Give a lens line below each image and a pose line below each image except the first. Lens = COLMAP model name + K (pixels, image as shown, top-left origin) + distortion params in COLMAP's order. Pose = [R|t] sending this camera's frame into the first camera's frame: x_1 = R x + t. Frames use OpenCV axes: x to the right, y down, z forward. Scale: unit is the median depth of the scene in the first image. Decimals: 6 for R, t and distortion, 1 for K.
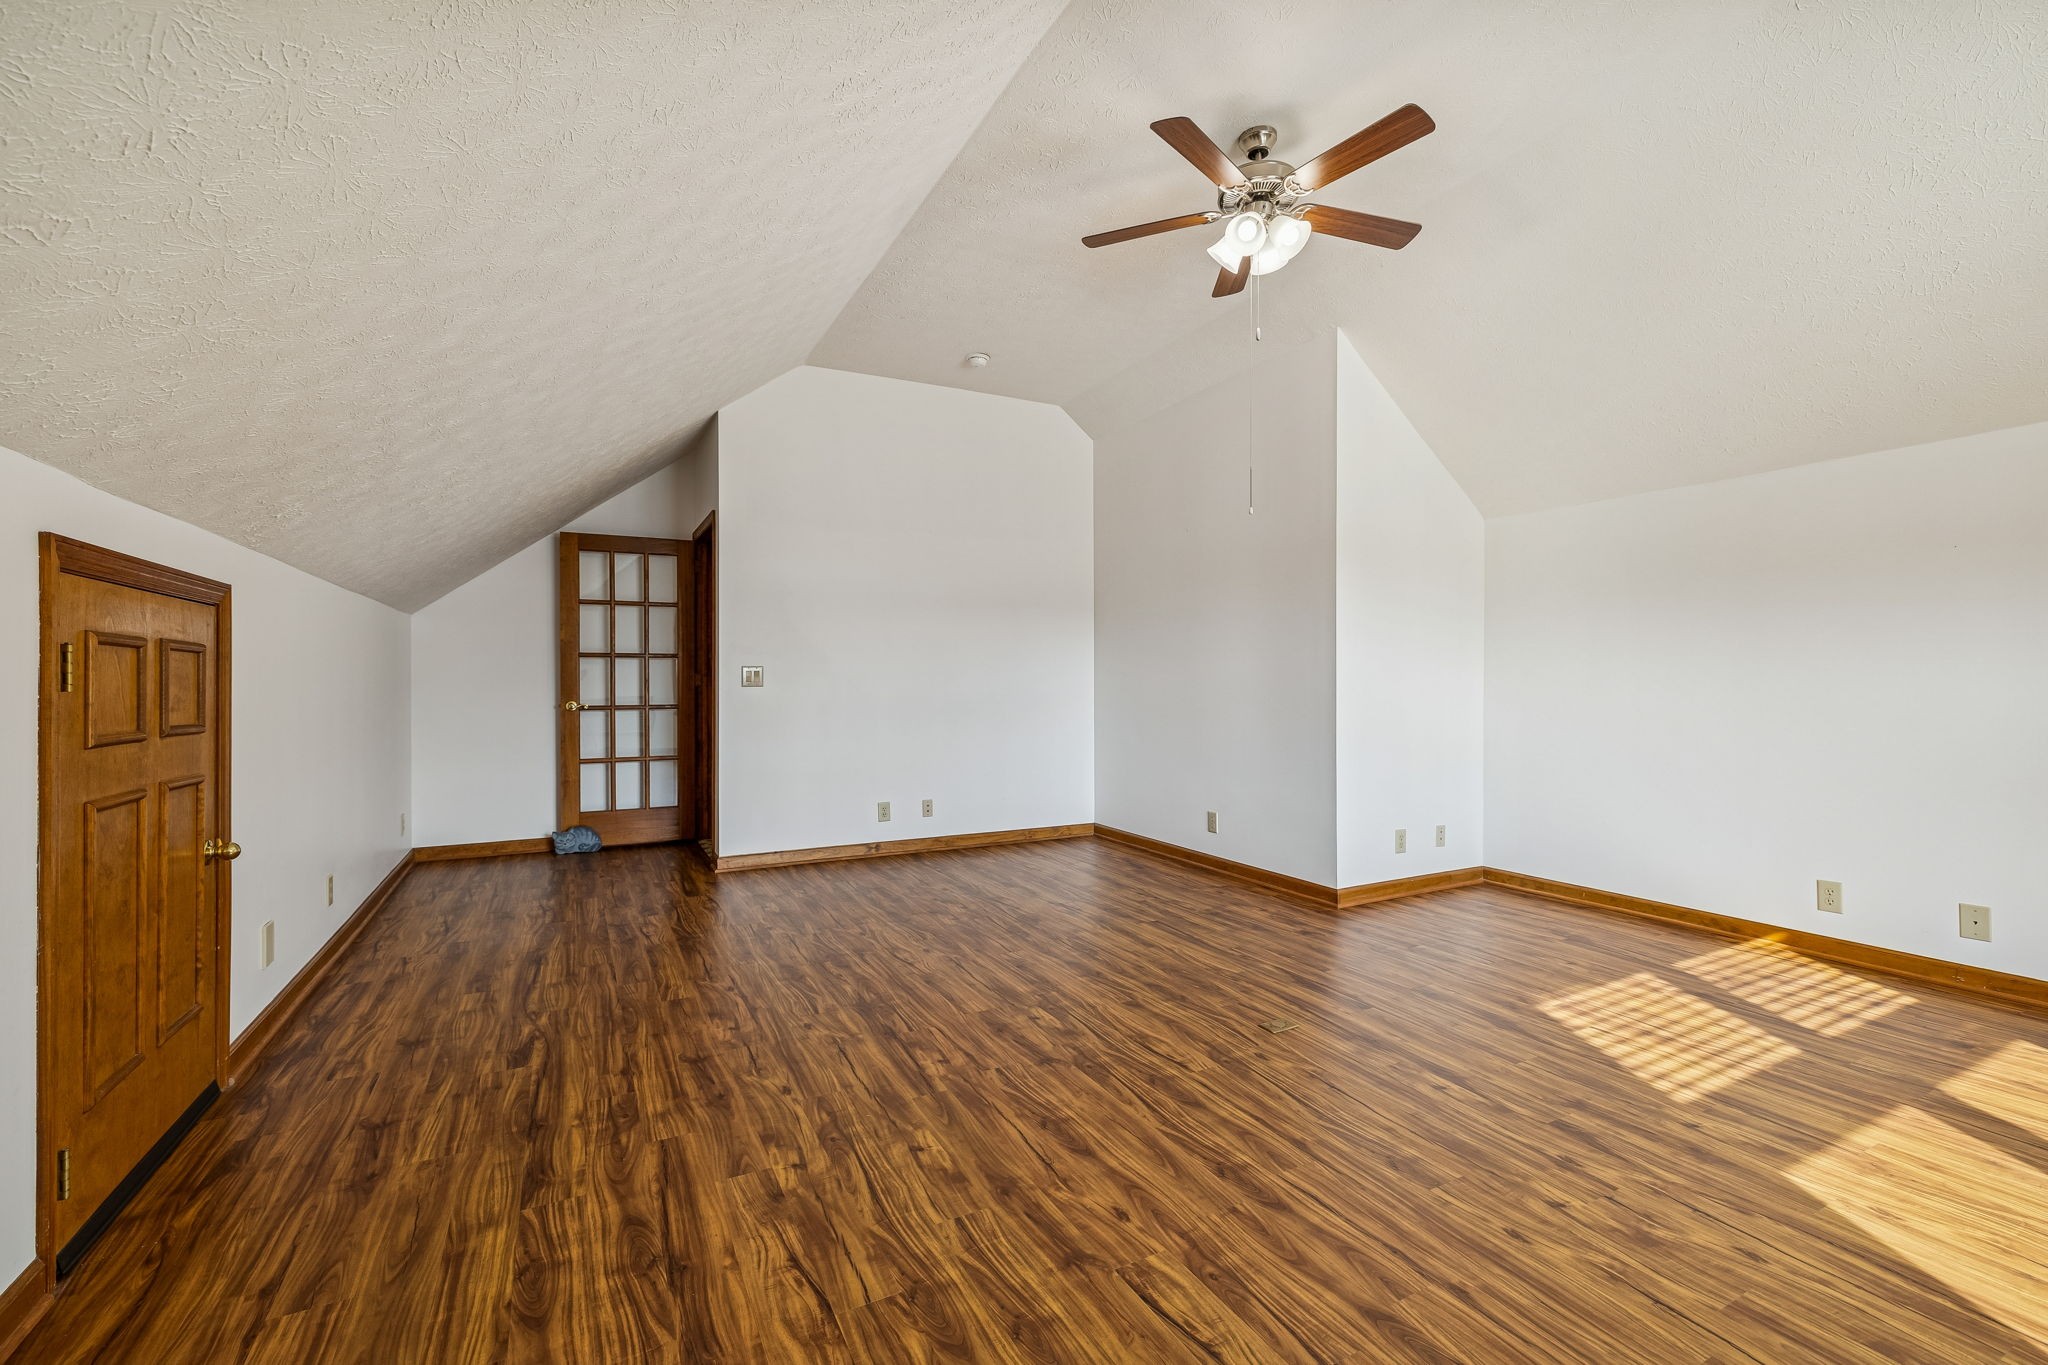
lens RADIAL K [[866.3, 0, 1031.7], [0, 866.3, 676.8], [0, 0, 1]] dist [-0.000271, 0.000511]
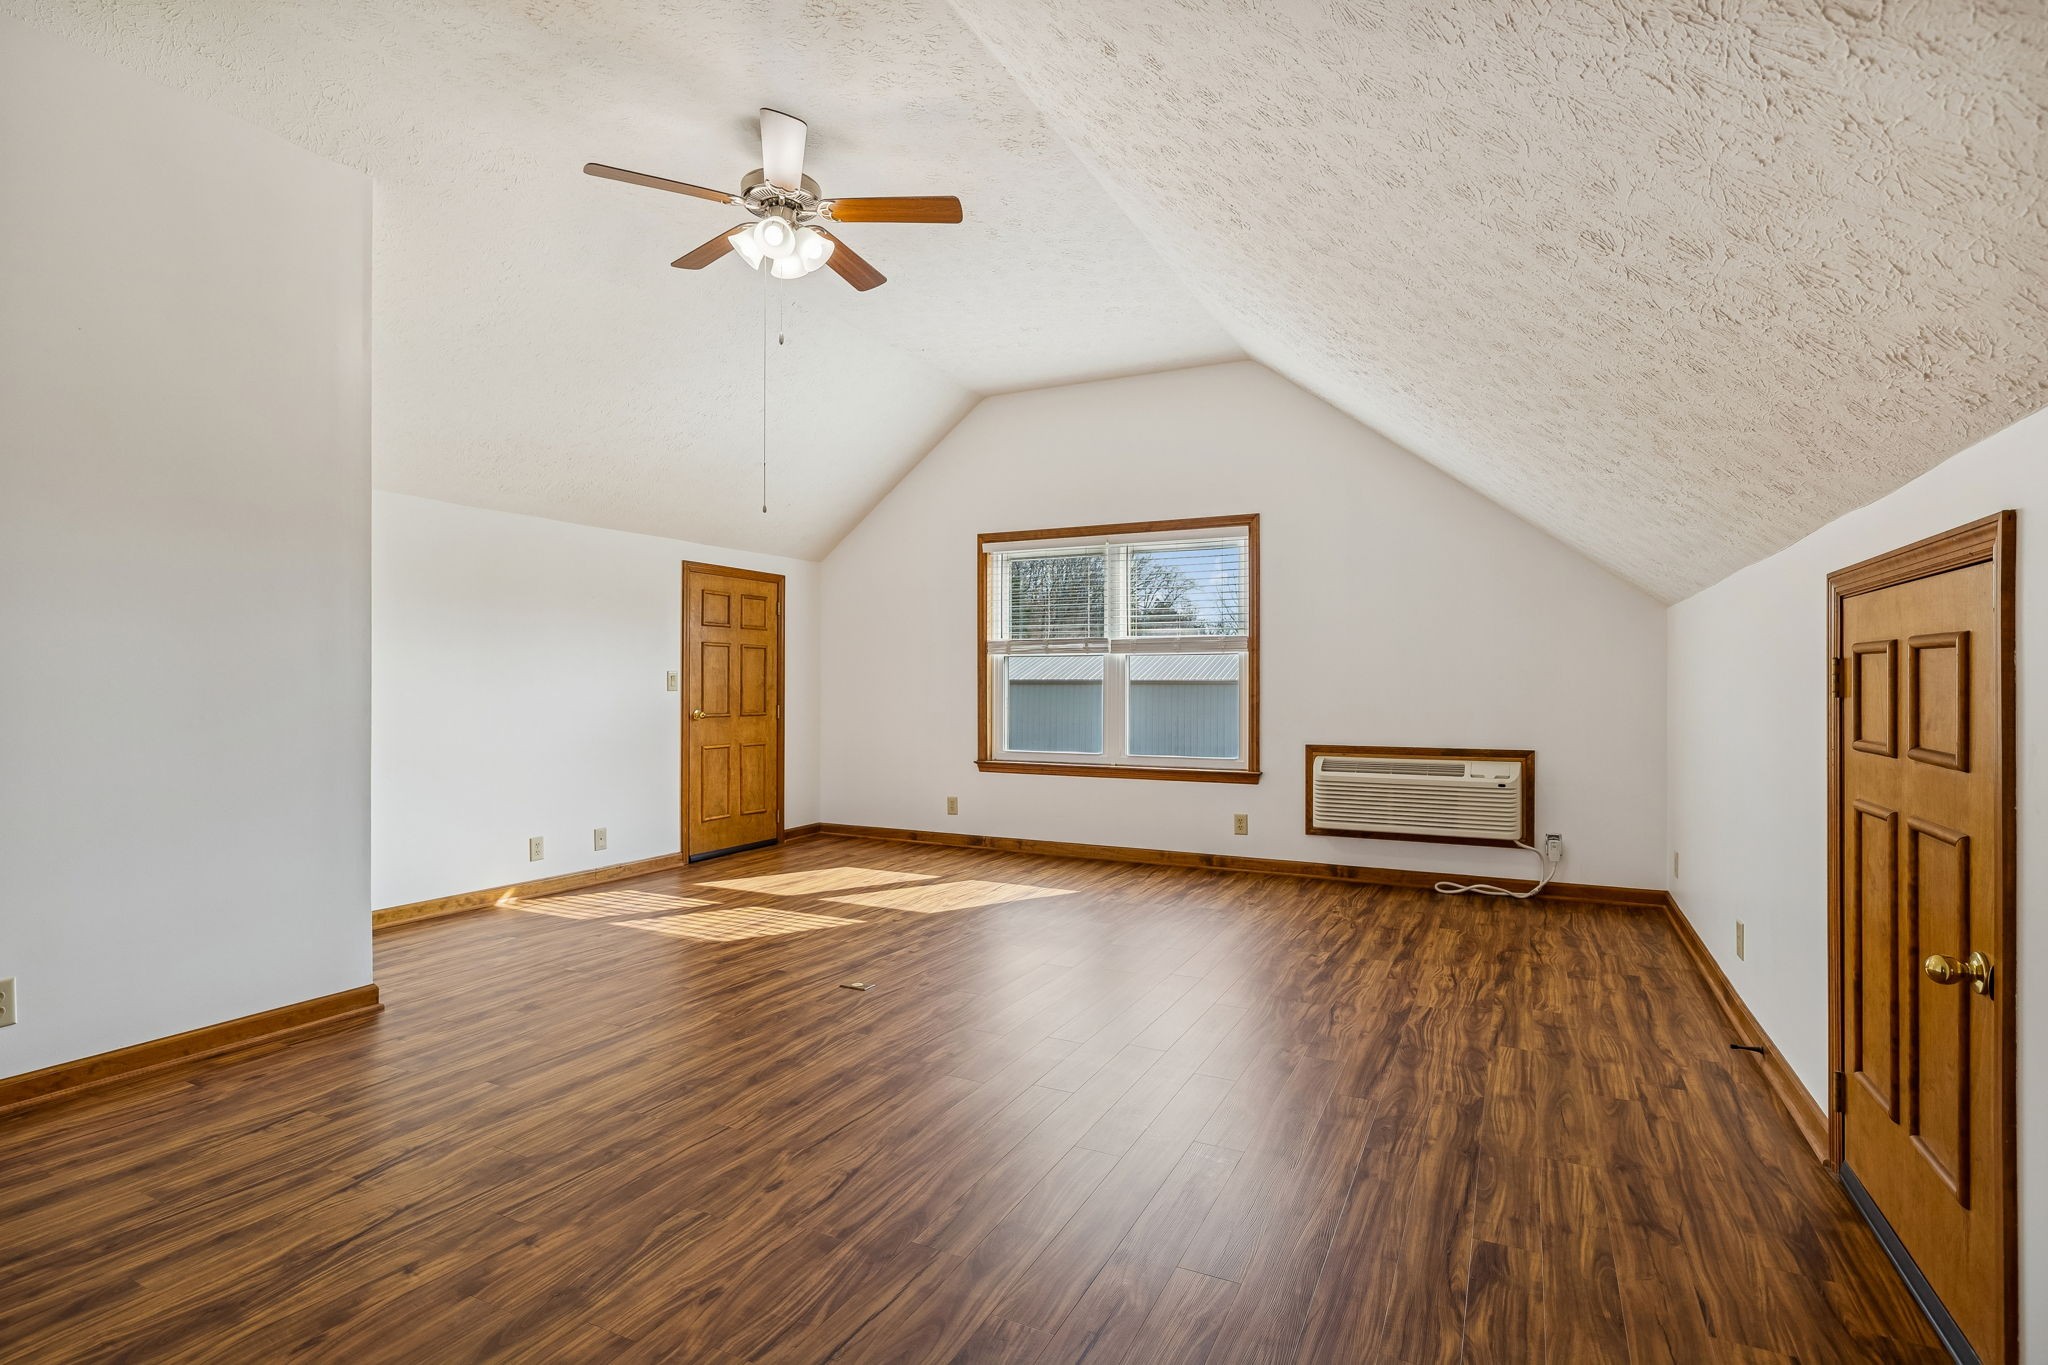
lens RADIAL K [[971.0, 0, 1022.6], [0, 971.0, 669.3], [0, 0, 1]] dist [-0.002862, 0.001263]
pose [[-0.568247, 0.011829, 0.822773, -1.001022], [-0.007349, 0.999784, -0.019449, 0.005147], [-0.822825, -0.017098, -0.568037, 1.718859]]
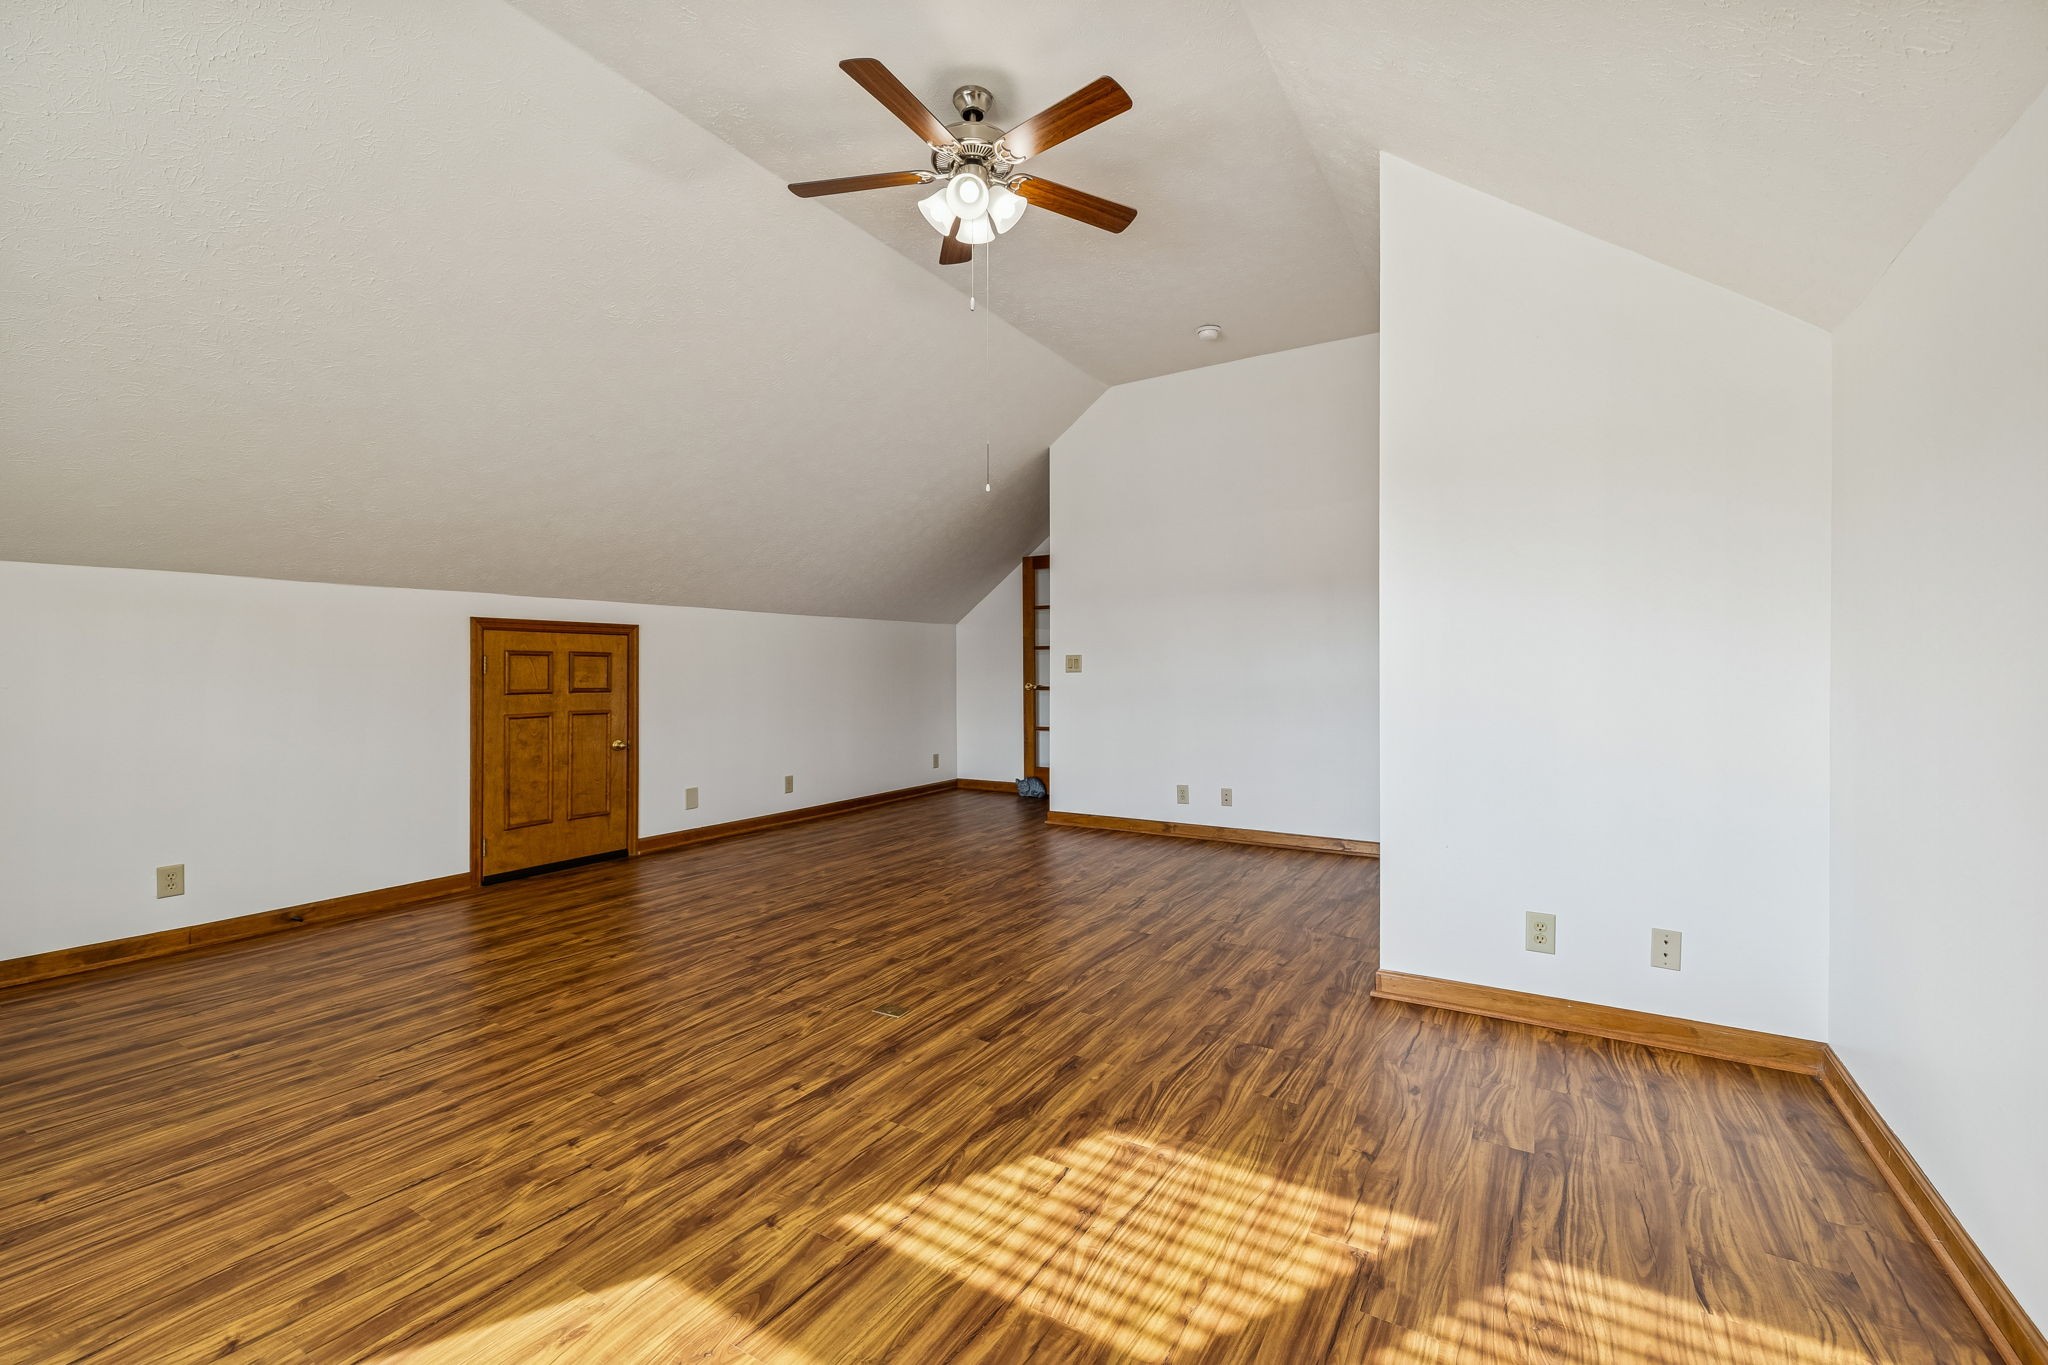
lens RADIAL K [[866.3, 0, 1031.7], [0, 866.3, 676.8], [0, 0, 1]] dist [-0.000271, 0.000511]
pose [[0.506900, 0.007619, -0.861971, 1.362762], [0.007209, 0.999888, 0.013078, 0.000481], [0.861975, -0.012843, 0.506788, 0.697259]]
